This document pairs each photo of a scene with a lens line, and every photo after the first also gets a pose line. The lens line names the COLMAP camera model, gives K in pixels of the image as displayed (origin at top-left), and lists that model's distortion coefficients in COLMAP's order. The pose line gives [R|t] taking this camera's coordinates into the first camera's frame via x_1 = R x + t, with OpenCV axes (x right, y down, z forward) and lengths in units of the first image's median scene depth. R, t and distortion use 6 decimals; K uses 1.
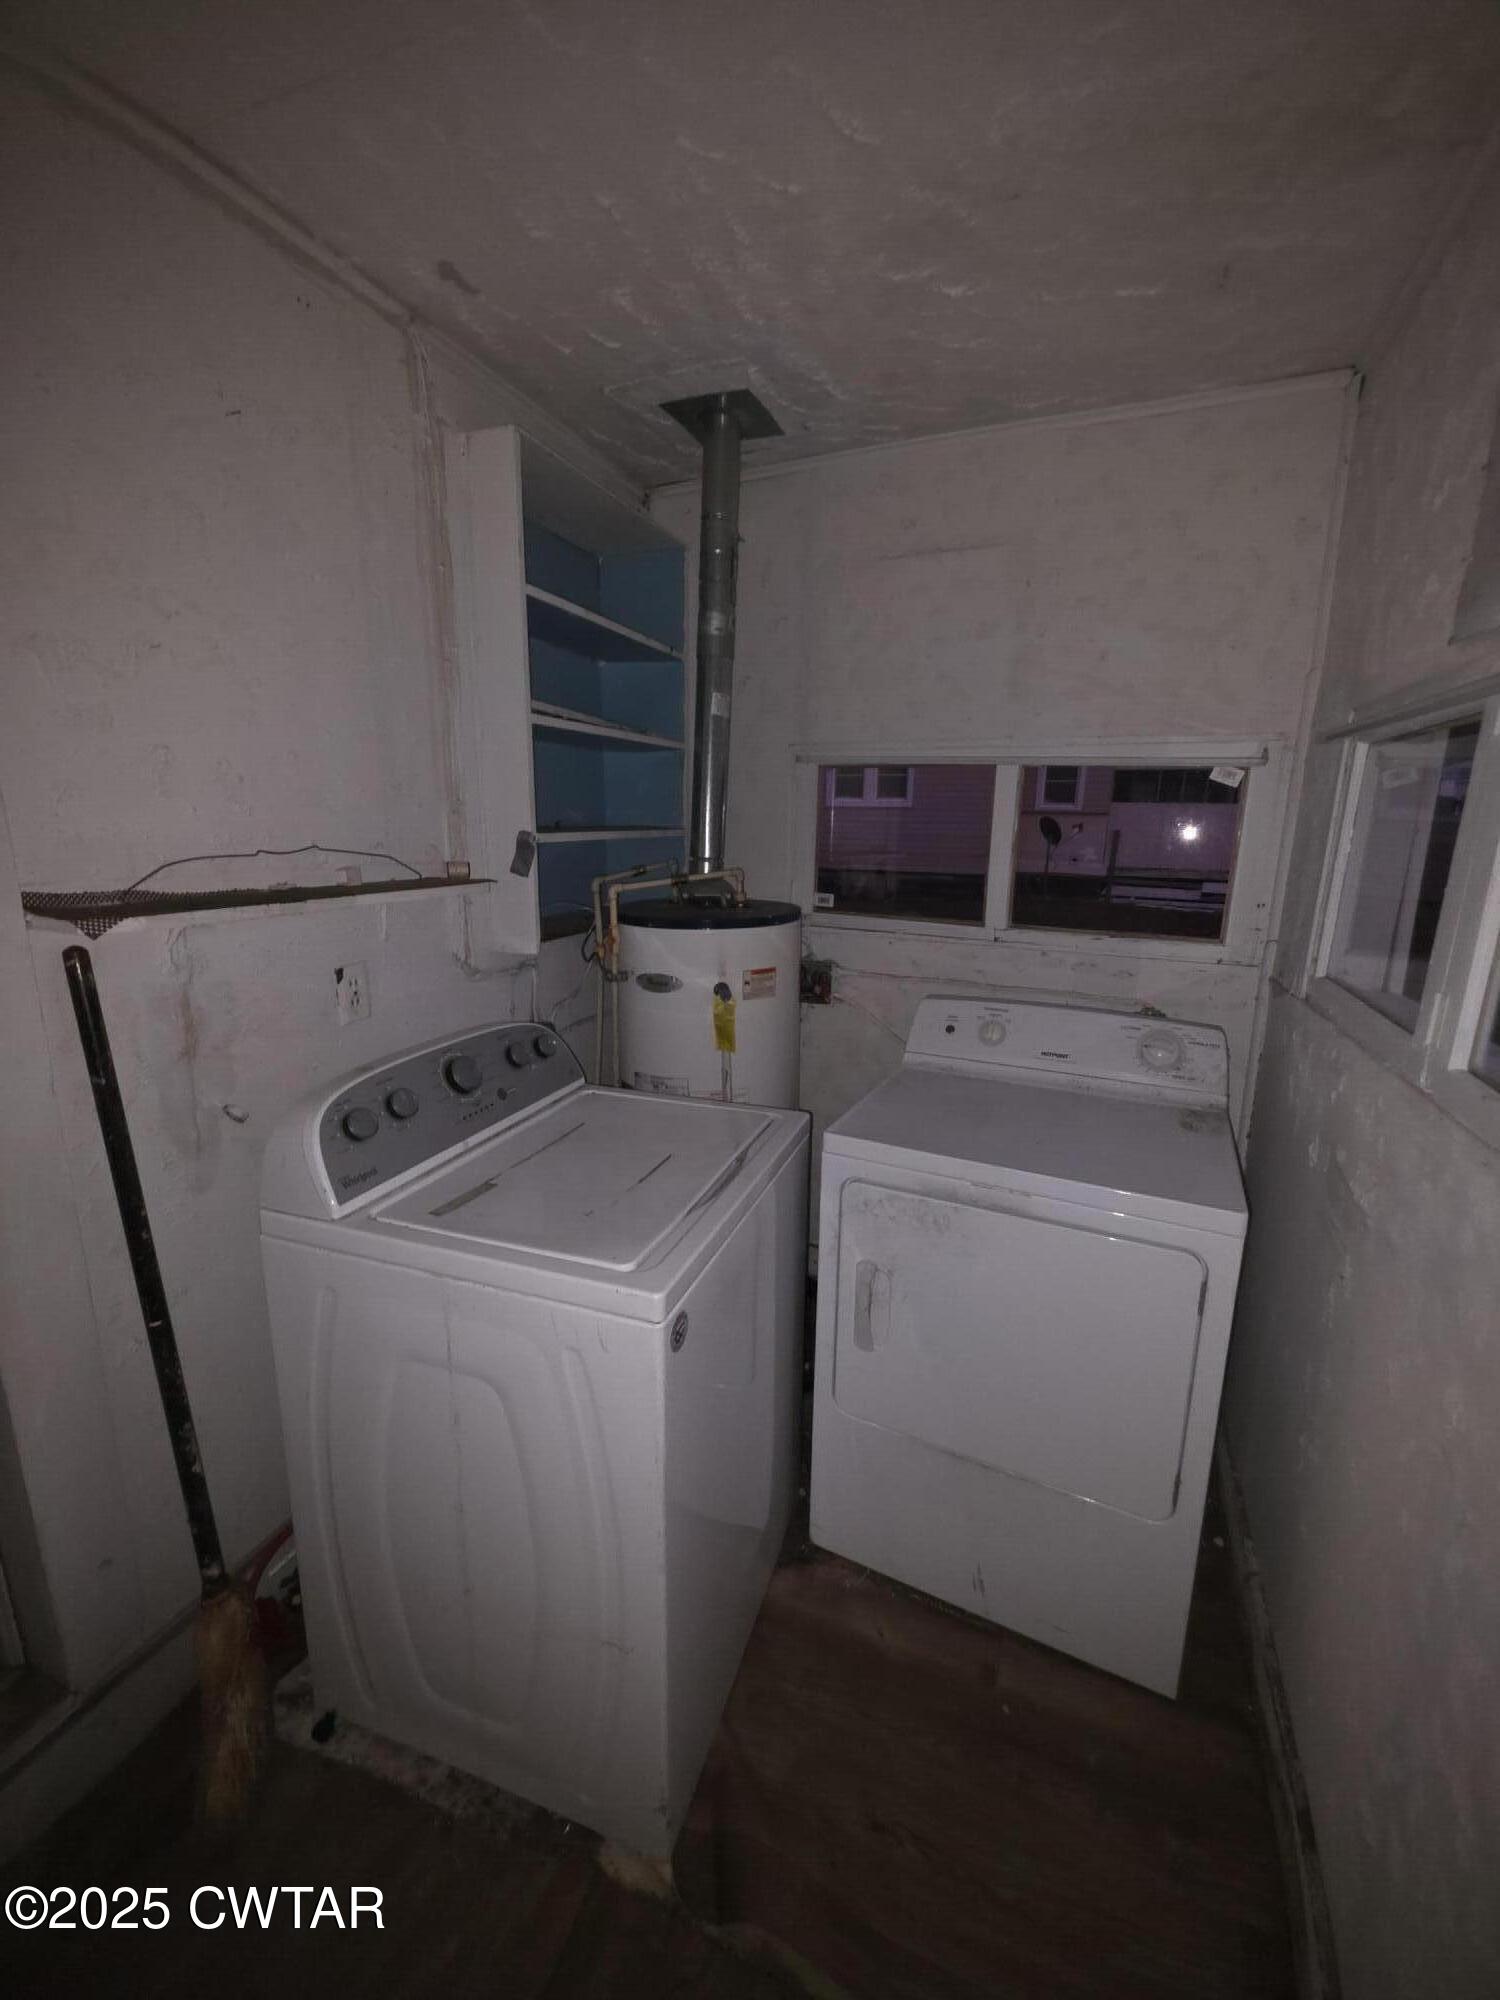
lens RADIAL K [[799.0, 0, 767.2], [0, 799.0, 996.4], [0, 0, 1]] dist [0.012259, -0.001093]
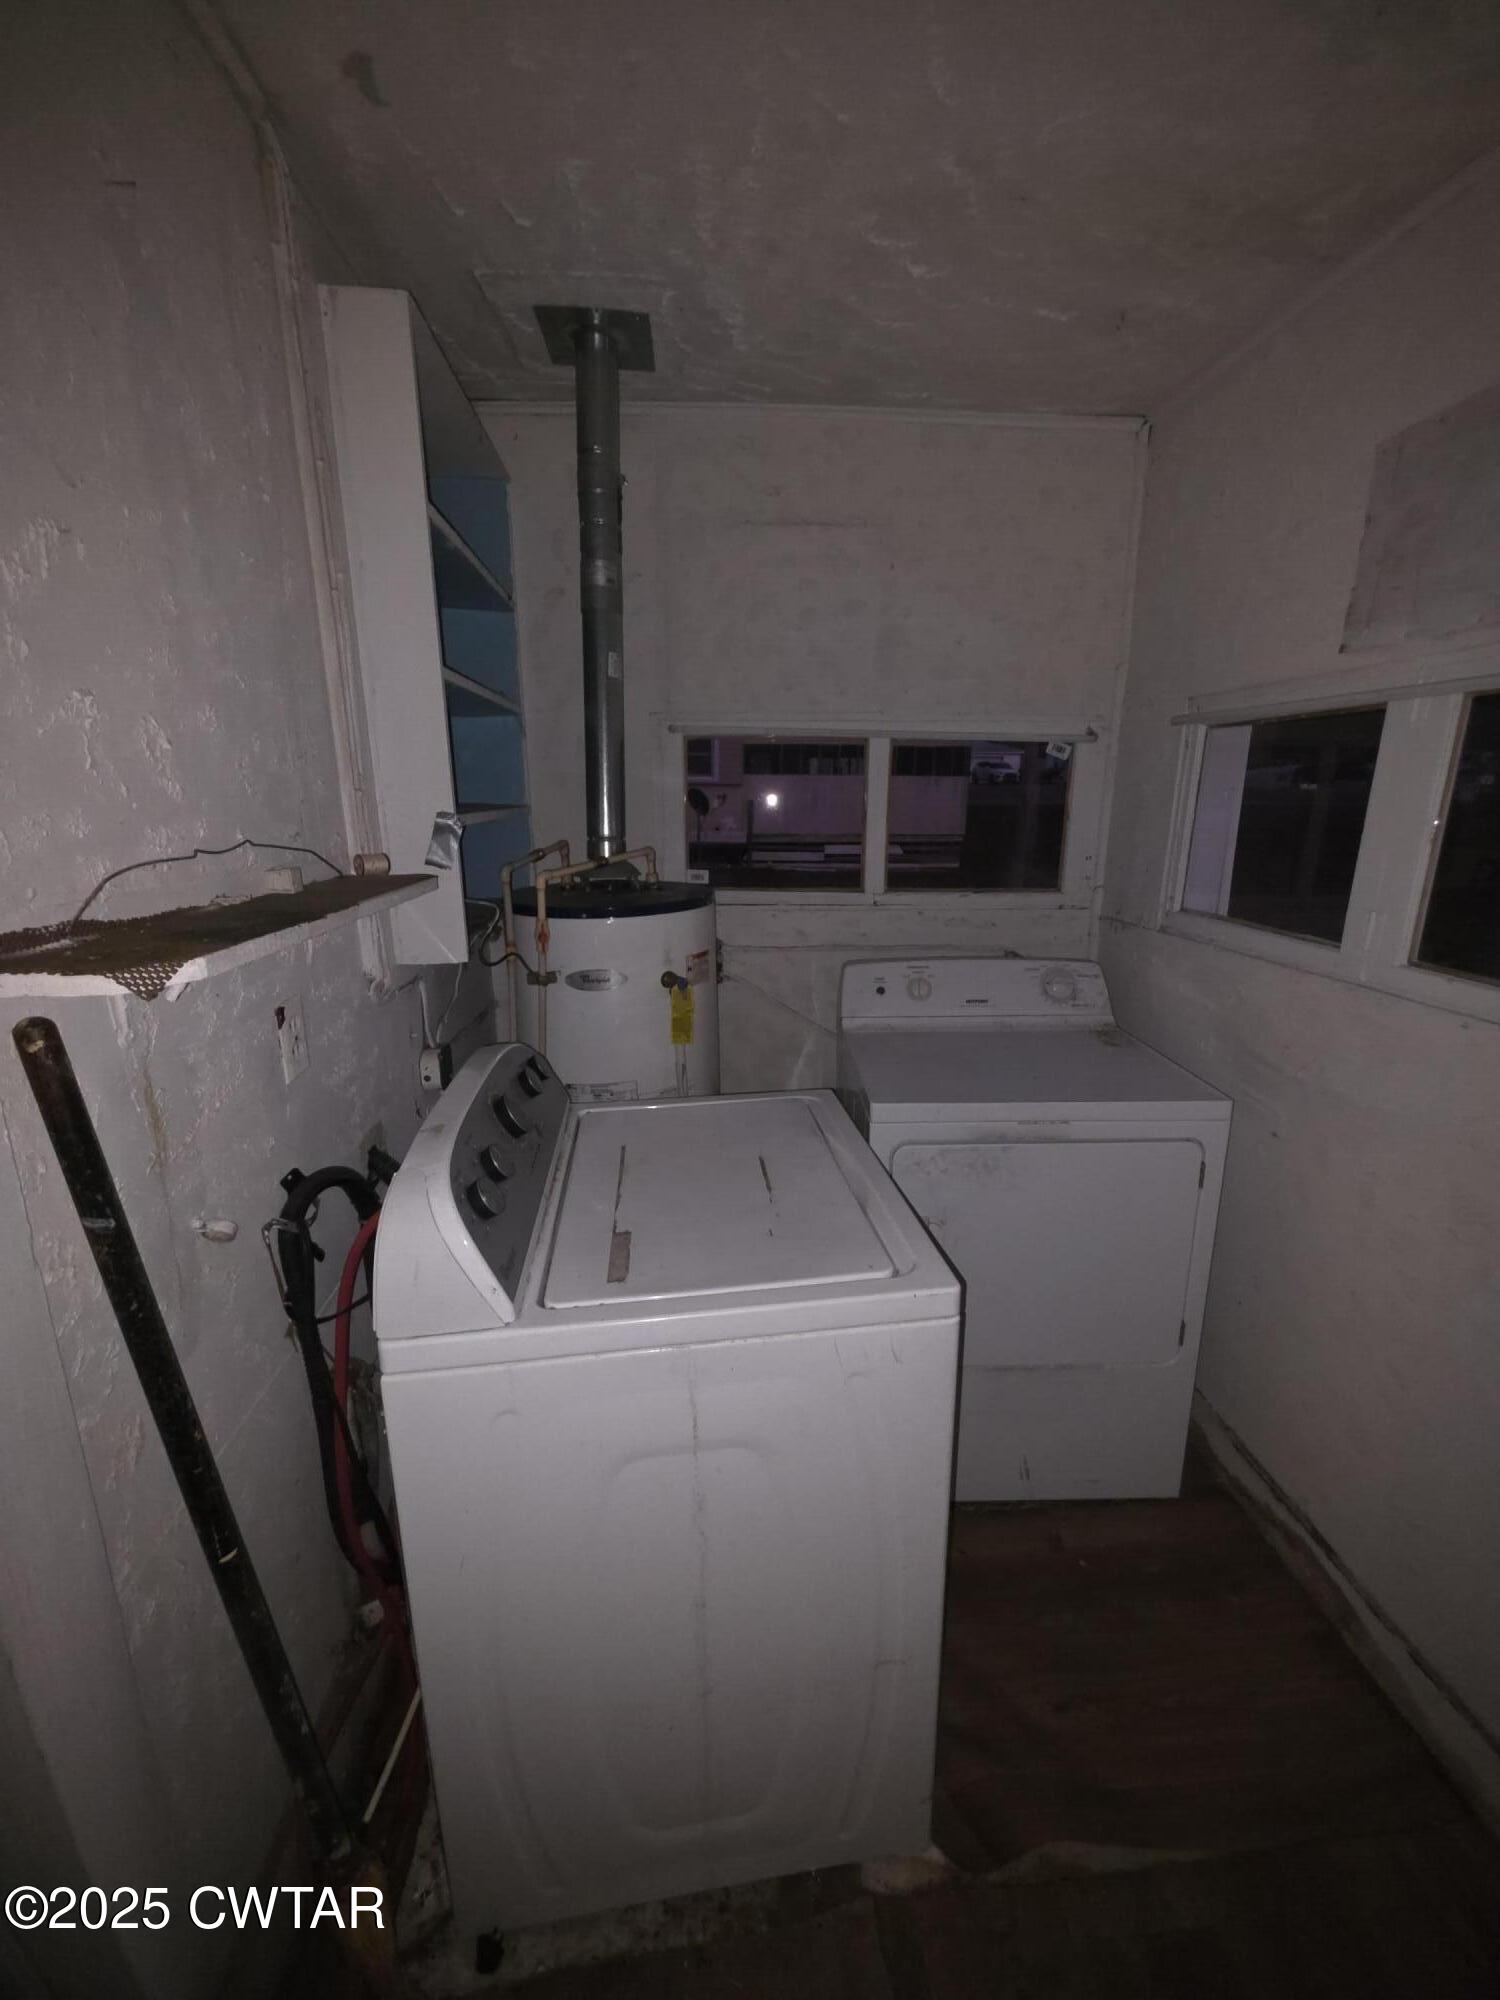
lens RADIAL K [[799.0, 0, 762.7], [0, 799.0, 996.7], [0, 0, 1]] dist [0.012259, -0.001093]
pose [[0.893349, -0.127028, 0.431036, -0.379458], [0.113082, 0.991895, 0.057946, -0.031034], [-0.434903, -0.003024, 0.900472, 0.121683]]
